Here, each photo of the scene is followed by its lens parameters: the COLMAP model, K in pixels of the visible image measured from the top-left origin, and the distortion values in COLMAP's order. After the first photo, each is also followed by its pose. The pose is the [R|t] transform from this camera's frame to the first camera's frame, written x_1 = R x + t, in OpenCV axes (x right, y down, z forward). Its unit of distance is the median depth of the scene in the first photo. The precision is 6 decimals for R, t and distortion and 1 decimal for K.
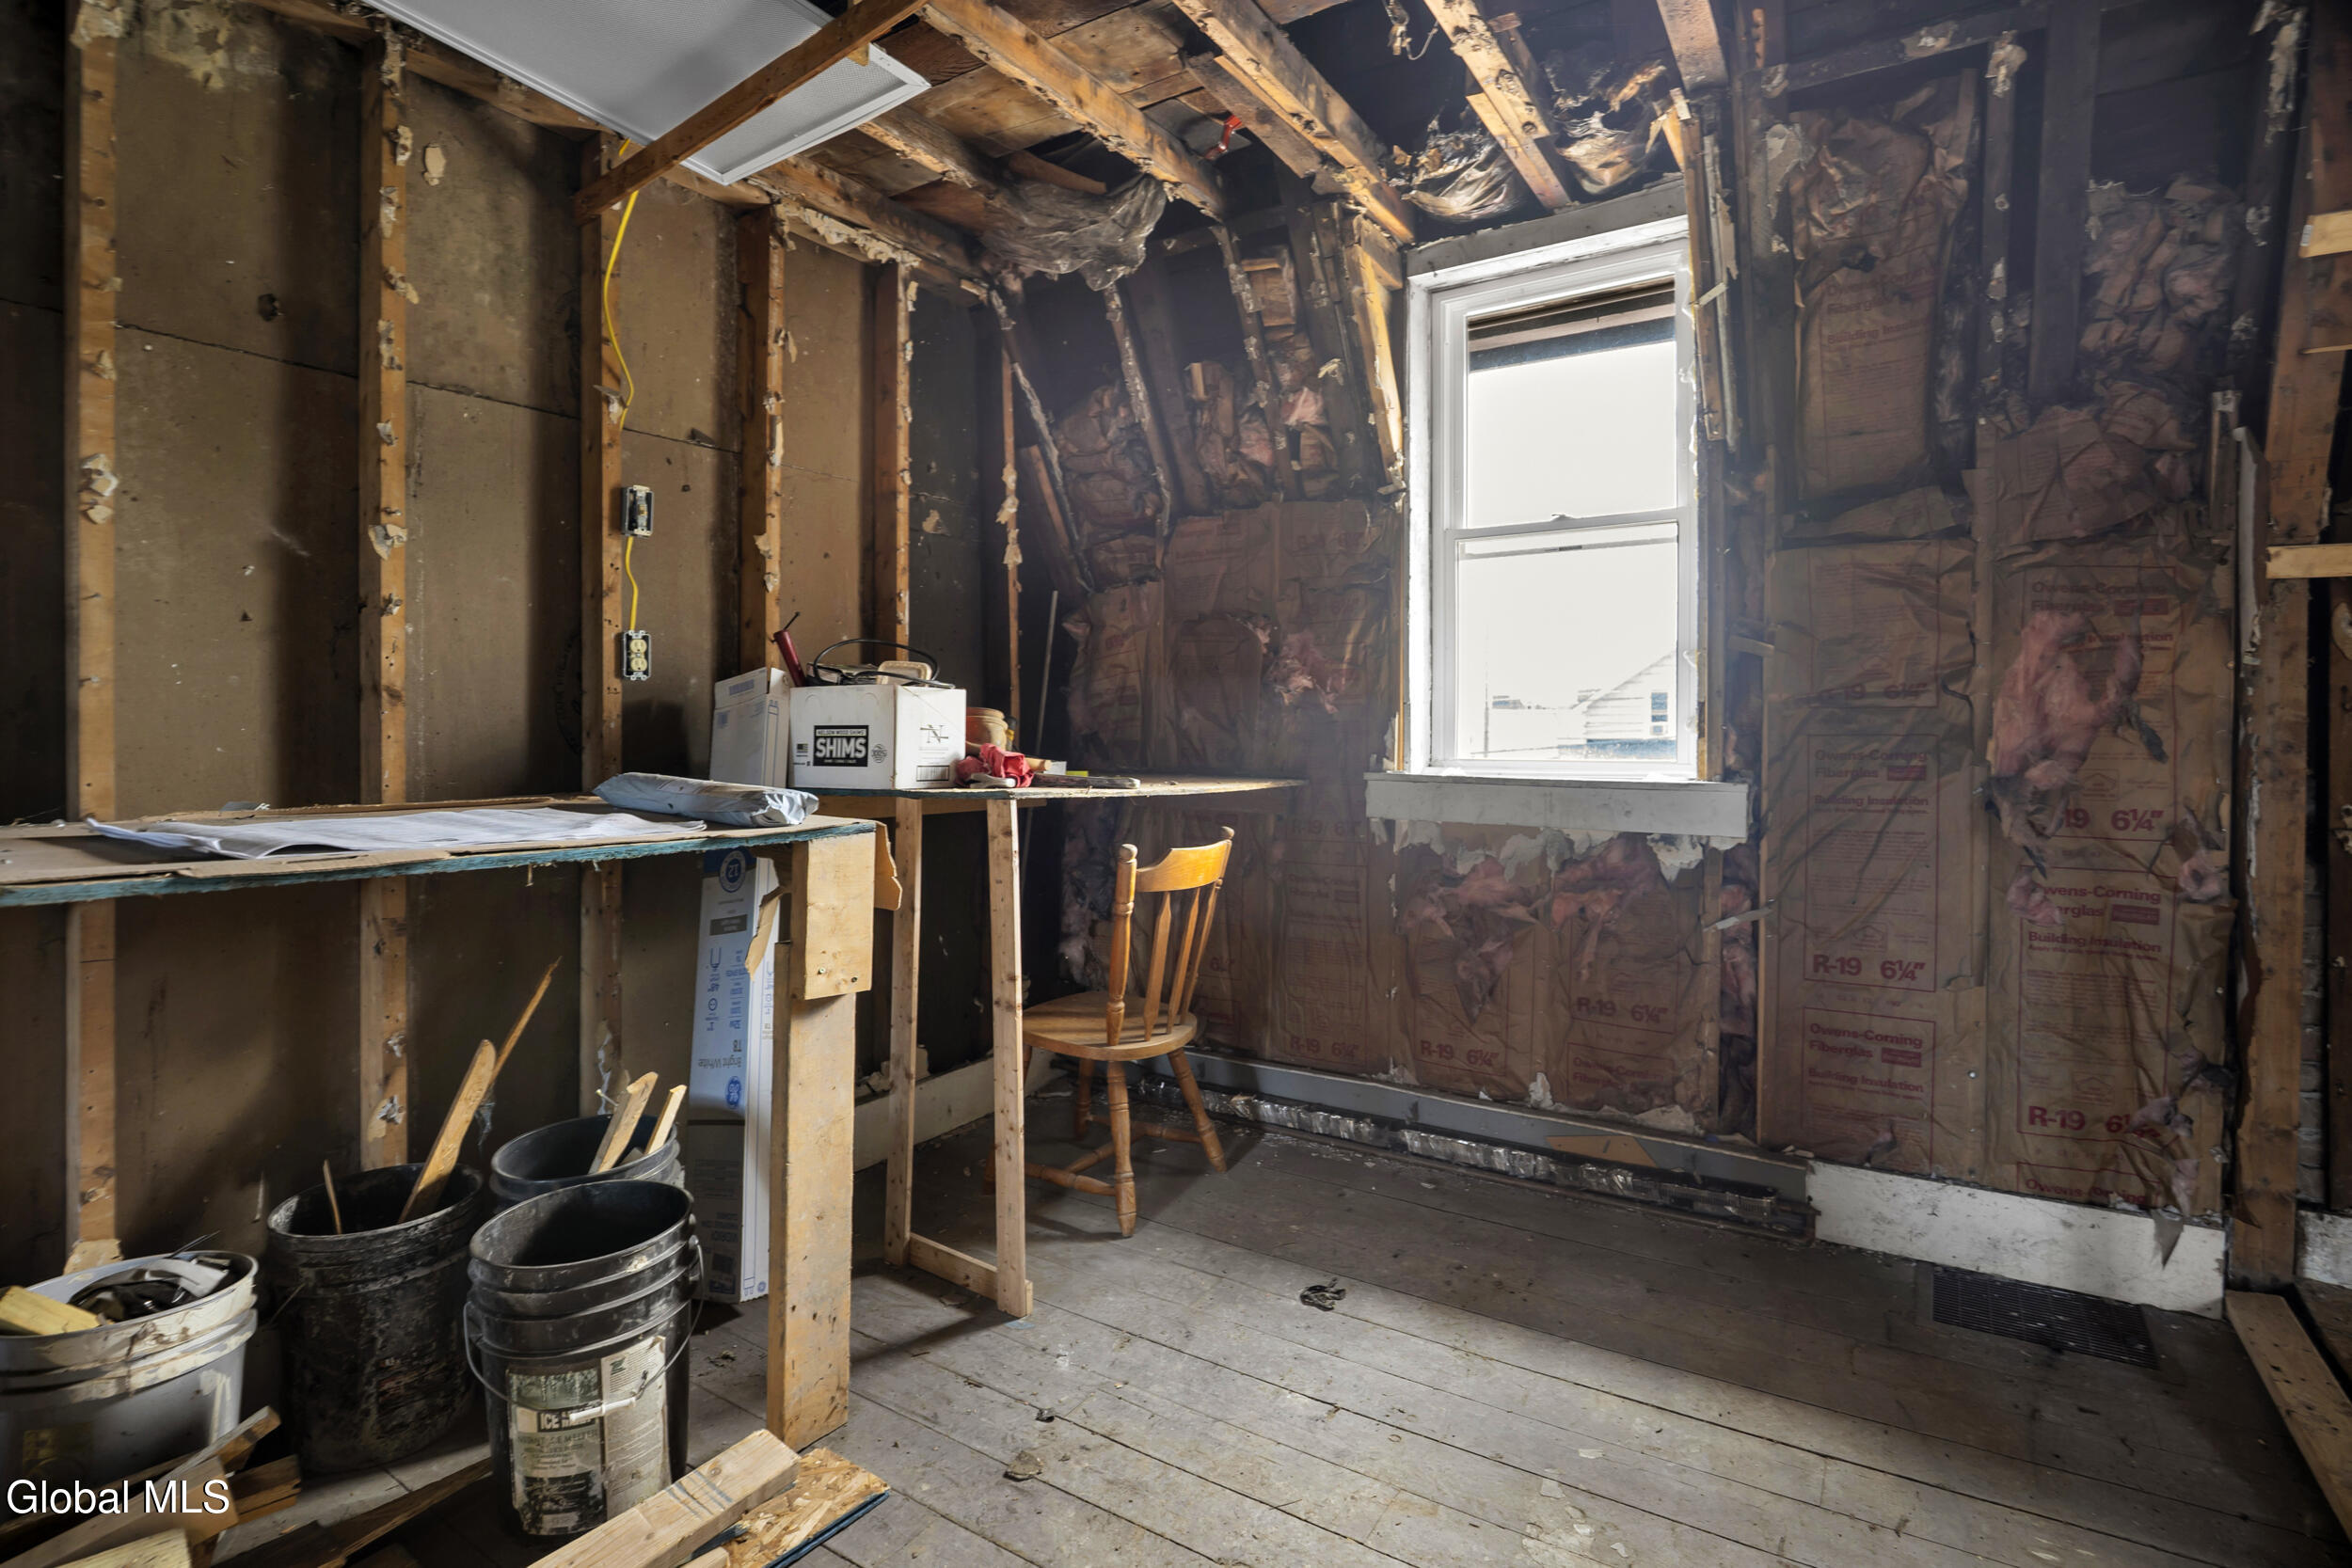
lens RADIAL K [[1118.2, 0, 1178.2], [0, 1118.2, 766.0], [0, 0, 1]] dist [-0.031661, -0.000558]
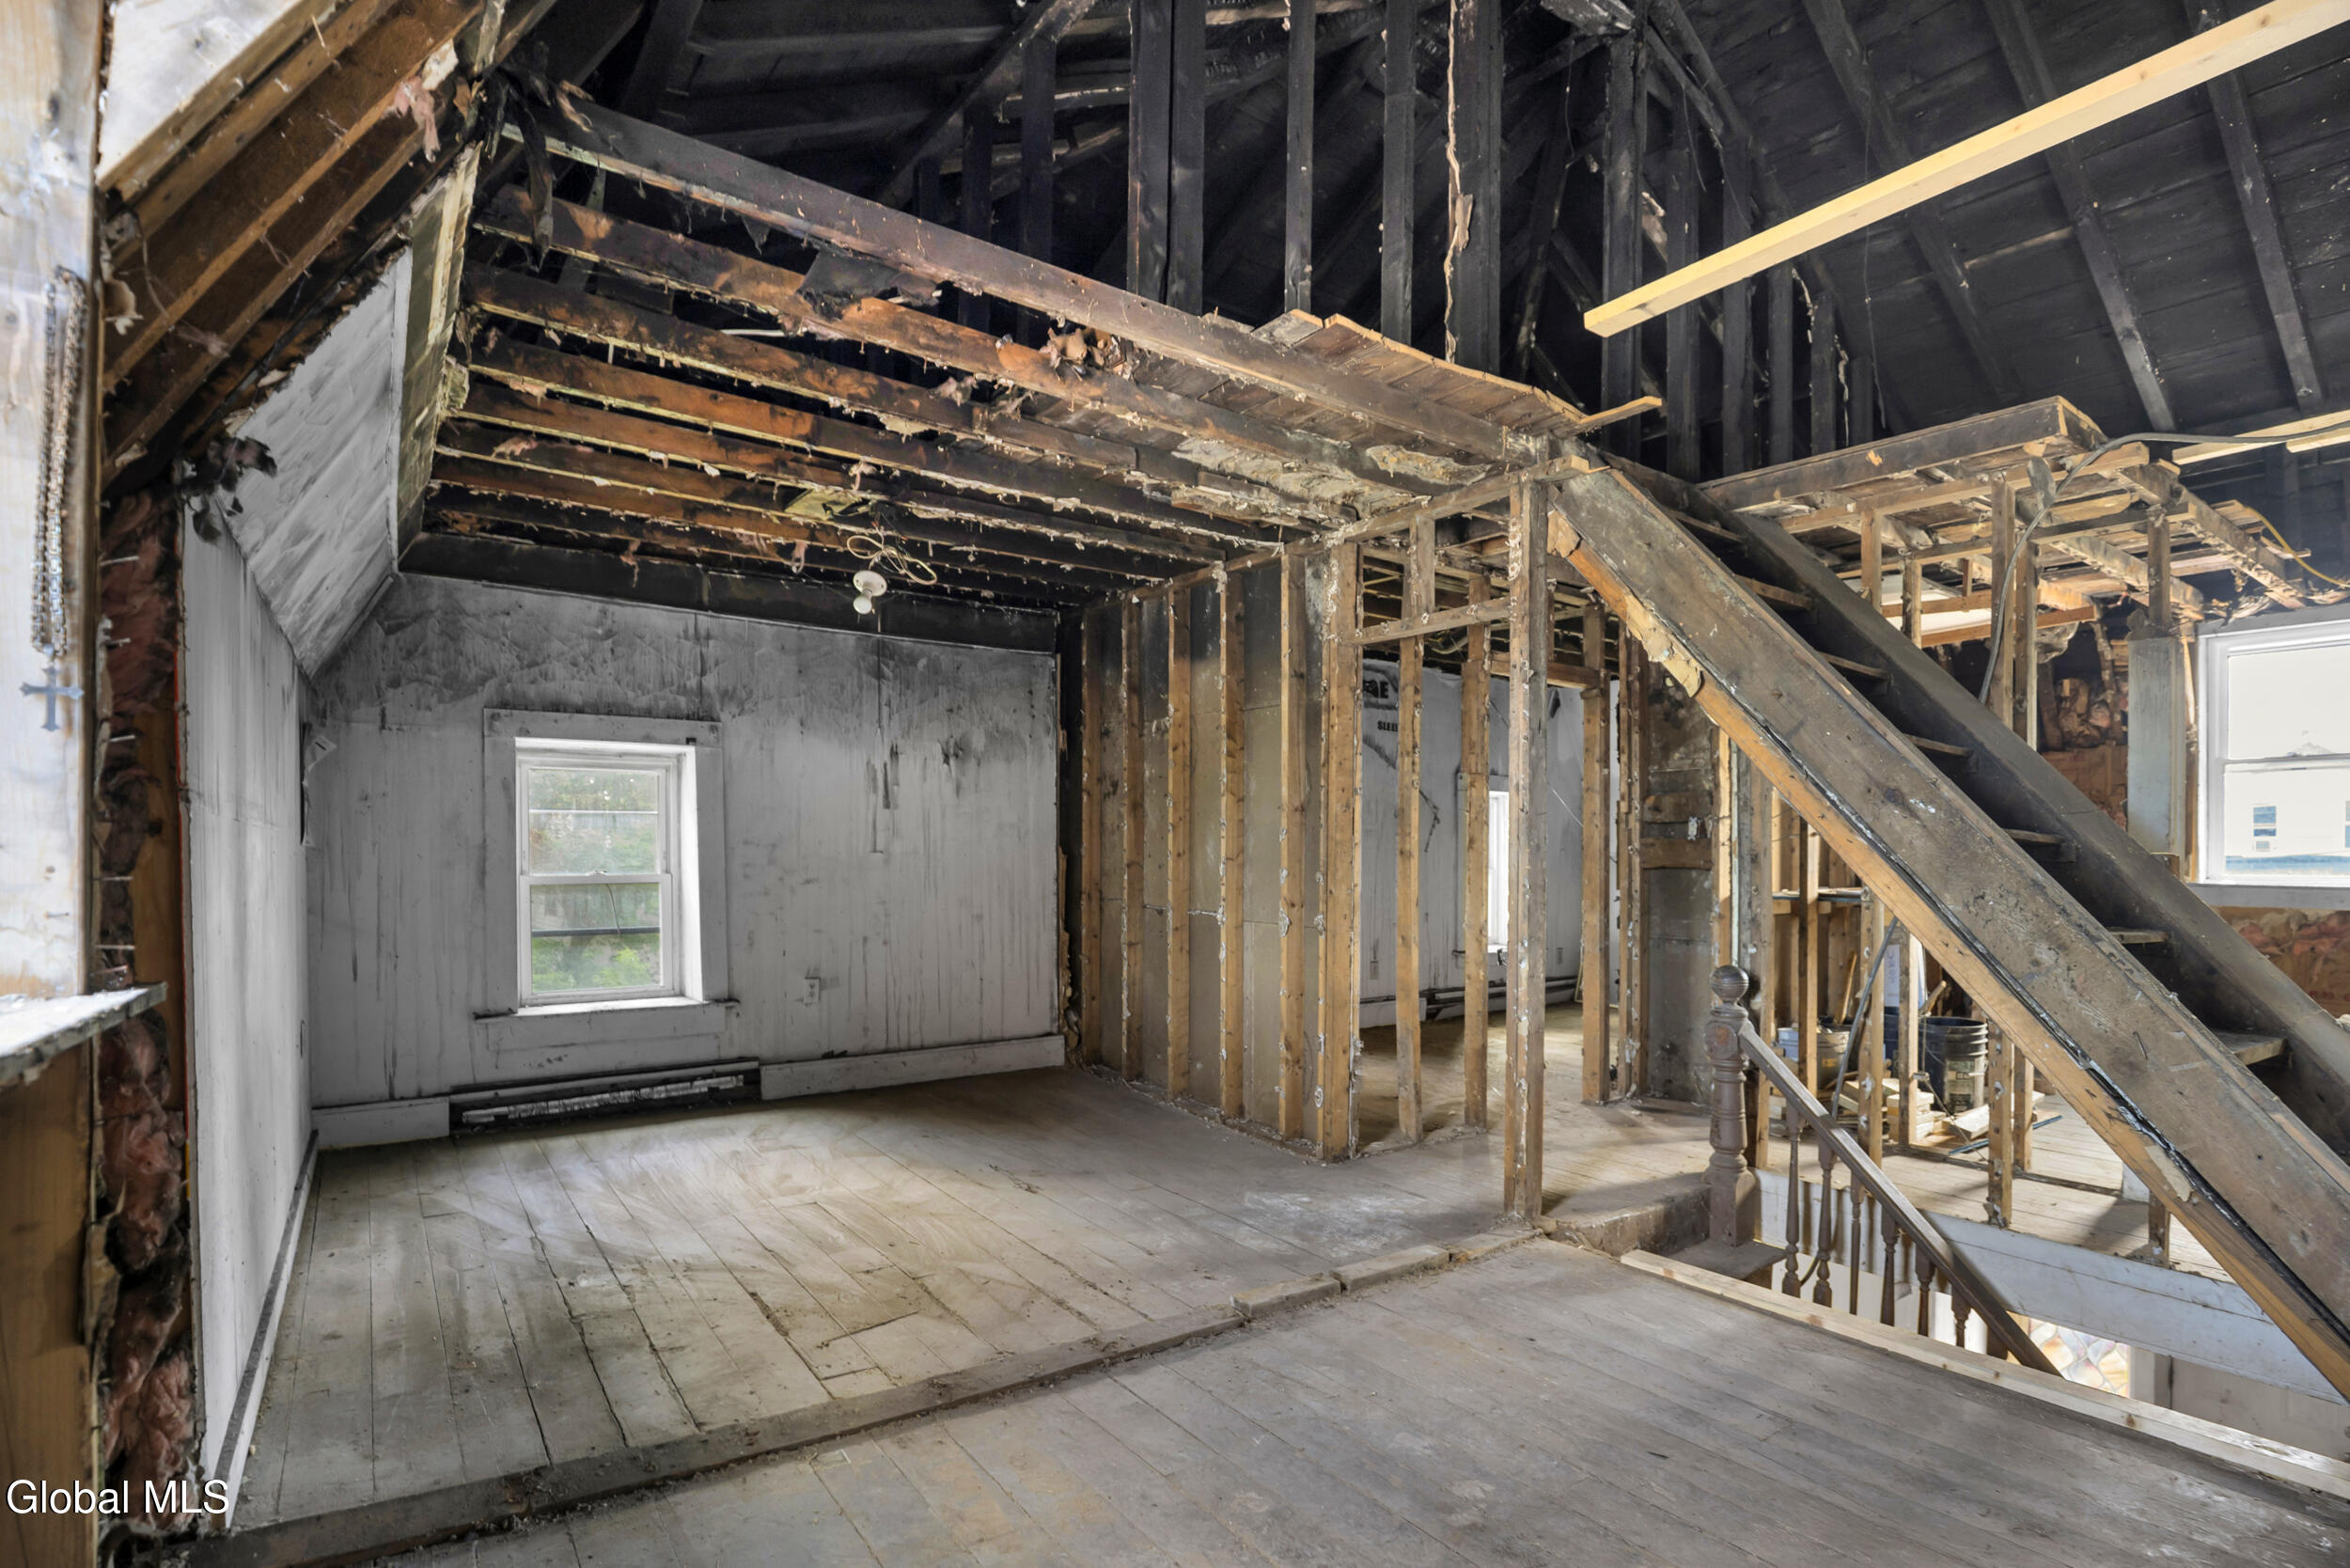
lens RADIAL K [[1117.3, 0, 1162.0], [0, 1117.3, 870.6], [0, 0, 1]] dist [-0.031661, -0.000558]
pose [[0.928794, 0.000750, -0.370595, -0.785076], [-0.005411, 0.999919, -0.011536, 0.017356], [0.370556, 0.012720, 0.928723, -1.467459]]
